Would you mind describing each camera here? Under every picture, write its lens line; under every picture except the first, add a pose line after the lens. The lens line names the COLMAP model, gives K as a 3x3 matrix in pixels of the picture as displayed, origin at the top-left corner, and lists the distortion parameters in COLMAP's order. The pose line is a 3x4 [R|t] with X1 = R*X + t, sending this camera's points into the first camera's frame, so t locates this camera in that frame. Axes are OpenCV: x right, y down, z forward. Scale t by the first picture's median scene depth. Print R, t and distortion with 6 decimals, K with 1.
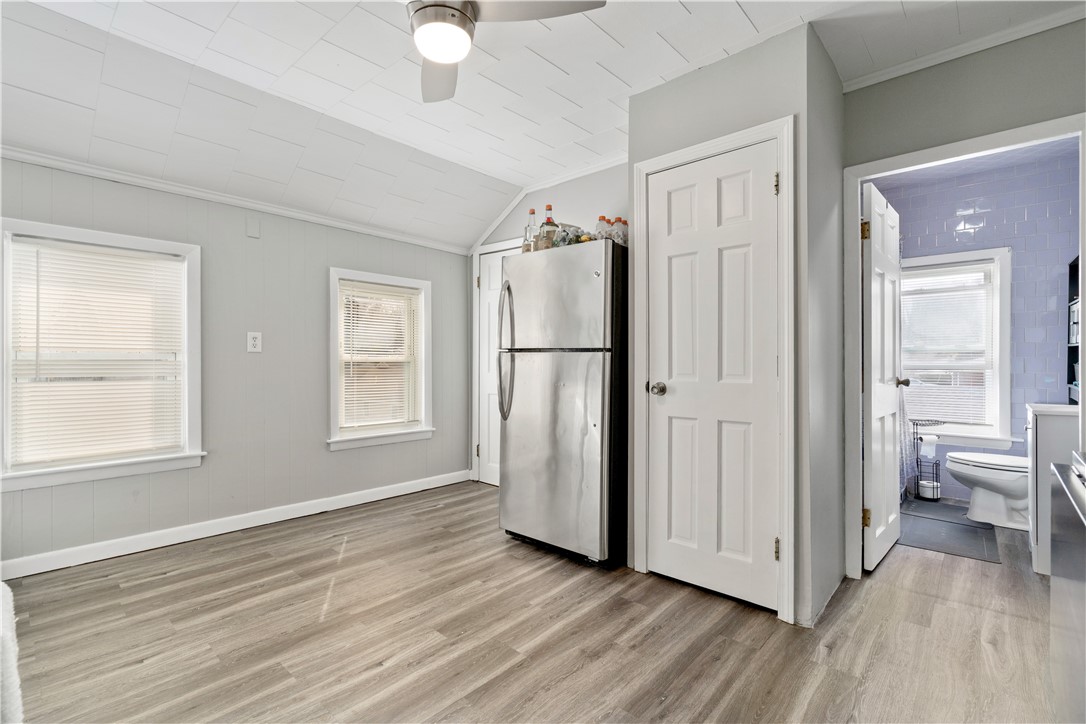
lens RADIAL K [[495.7, 0, 536.8], [0, 495.7, 362.9], [0, 0, 1]] dist [-0.000432, -0.000065]
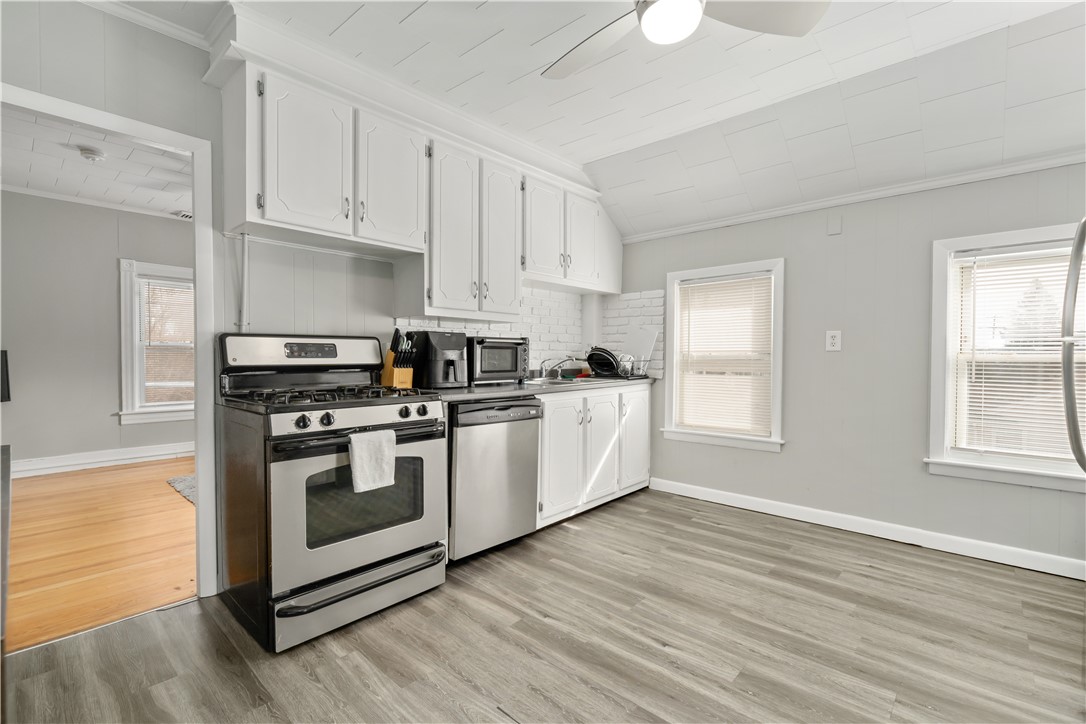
lens RADIAL K [[495.7, 0, 536.8], [0, 495.7, 362.9], [0, 0, 1]] dist [-0.000432, -0.000065]
pose [[-0.009556, 0.004863, -0.999943, 0.564506], [-0.005257, 0.999974, 0.004913, 0.000852], [0.999941, 0.005304, -0.009530, 0.556966]]
